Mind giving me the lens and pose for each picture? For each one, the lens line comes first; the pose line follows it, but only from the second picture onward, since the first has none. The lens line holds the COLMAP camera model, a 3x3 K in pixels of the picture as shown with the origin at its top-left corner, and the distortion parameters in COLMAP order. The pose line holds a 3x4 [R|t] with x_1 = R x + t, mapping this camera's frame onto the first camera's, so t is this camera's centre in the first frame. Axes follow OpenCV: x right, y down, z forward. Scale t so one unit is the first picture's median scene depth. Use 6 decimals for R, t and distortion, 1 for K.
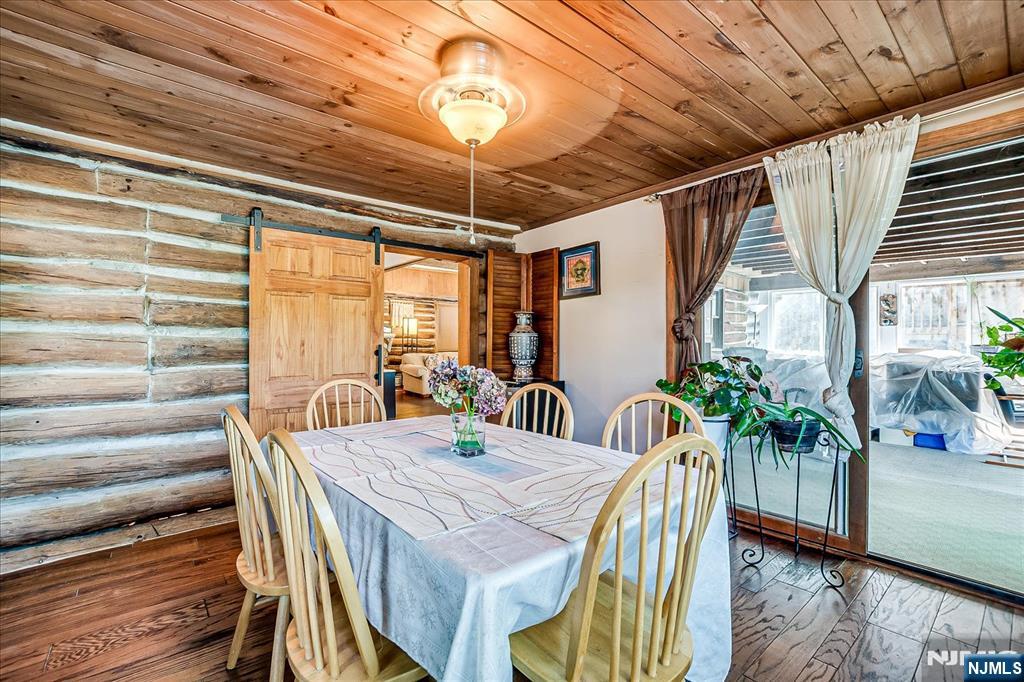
lens RADIAL K [[445.9, 0, 509.1], [0, 445.9, 341.2], [0, 0, 1]] dist [-0.022879, 0.001003]
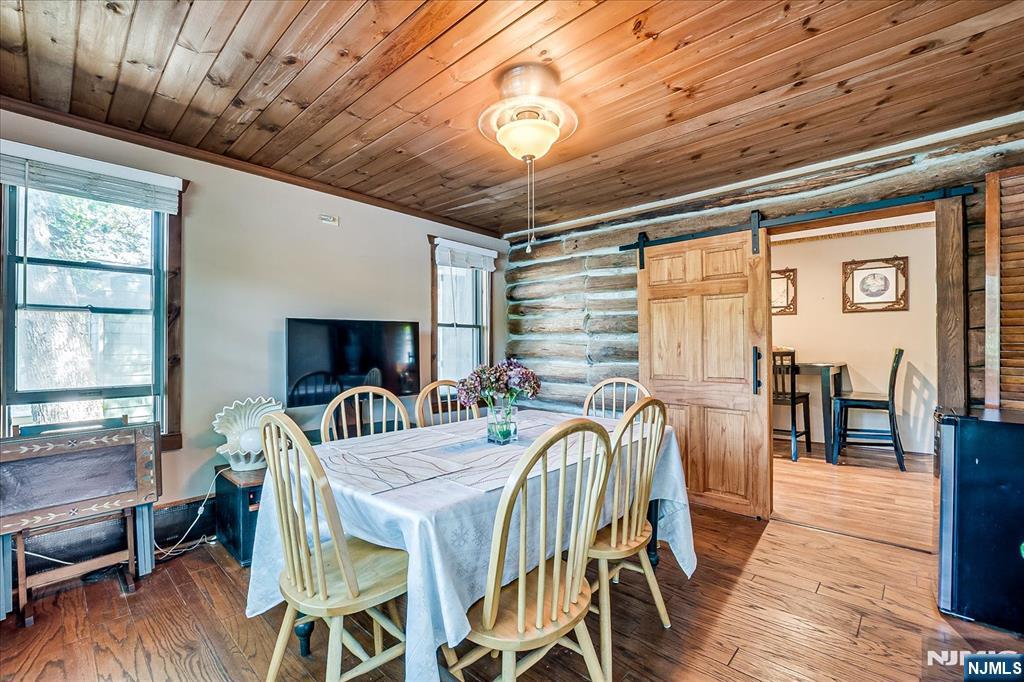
lens RADIAL K [[445.9, 0, 503.7], [0, 445.9, 339.8], [0, 0, 1]] dist [-0.022879, 0.001003]
pose [[0.117259, -0.016586, -0.992963, 0.561624], [0.007858, 0.999845, -0.015773, 0.004971], [0.993070, -0.005953, 0.117371, 0.469079]]
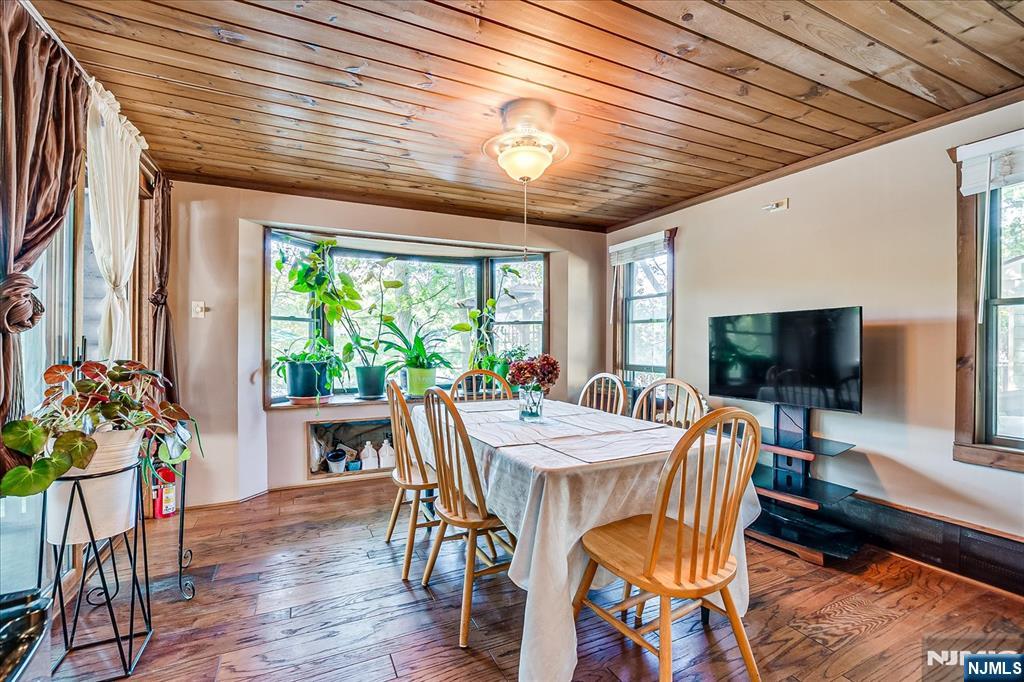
lens RADIAL K [[445.9, 0, 506.5], [0, 445.9, 343.9], [0, 0, 1]] dist [-0.022879, 0.001003]
pose [[-0.968124, -0.004609, 0.250428, -0.208050], [-0.004656, 0.999989, 0.000405, 0.004507], [-0.250427, -0.000774, -0.968135, 1.286155]]
